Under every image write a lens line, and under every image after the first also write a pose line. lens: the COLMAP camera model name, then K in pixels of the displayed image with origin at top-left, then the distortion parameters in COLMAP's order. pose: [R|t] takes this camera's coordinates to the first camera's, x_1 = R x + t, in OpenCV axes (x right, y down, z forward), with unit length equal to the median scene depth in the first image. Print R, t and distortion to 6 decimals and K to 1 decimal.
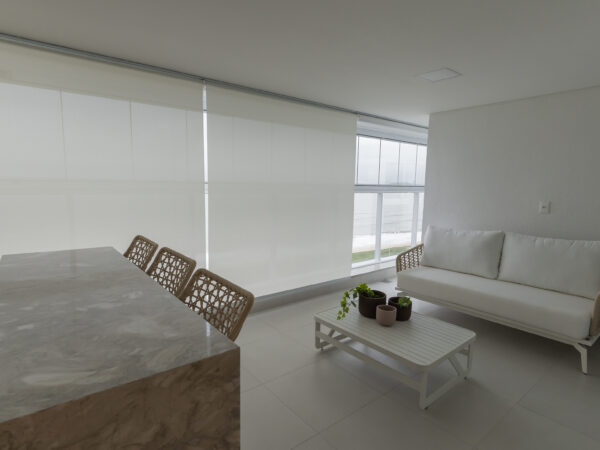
lens RADIAL K [[332.6, 0, 298.9], [0, 332.6, 223.4], [0, 0, 1]] dist [0.000715, -0.001392]
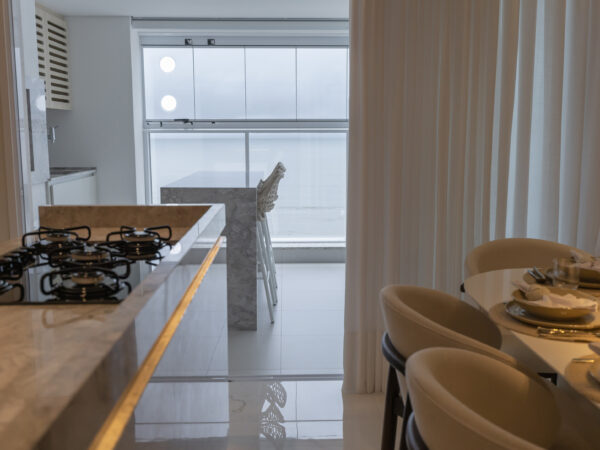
lens RADIAL K [[644.5, 0, 300.0], [0, 644.5, 225.0], [0, 0, 1]] dist [0.003460, 0.007005]
pose [[0.799829, 0.067721, -0.596396, 1.032359], [-0.056076, 0.997700, 0.038086, 0.172717], [0.597603, 0.002981, 0.801787, -0.888721]]
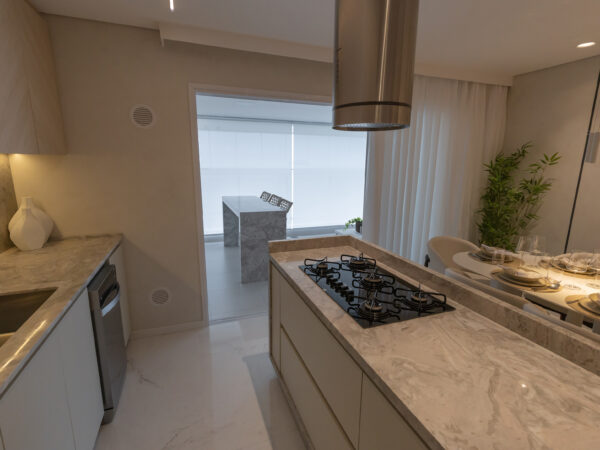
lens RADIAL K [[300.1, 0, 300.0], [0, 300.1, 225.0], [0, 0, 1]] dist [0.003461, 0.000485]
pose [[0.950549, 0.054512, -0.305754, 0.497022], [-0.028301, 0.995583, 0.089515, 0.077045], [0.309283, -0.076435, 0.947893, -1.119921]]
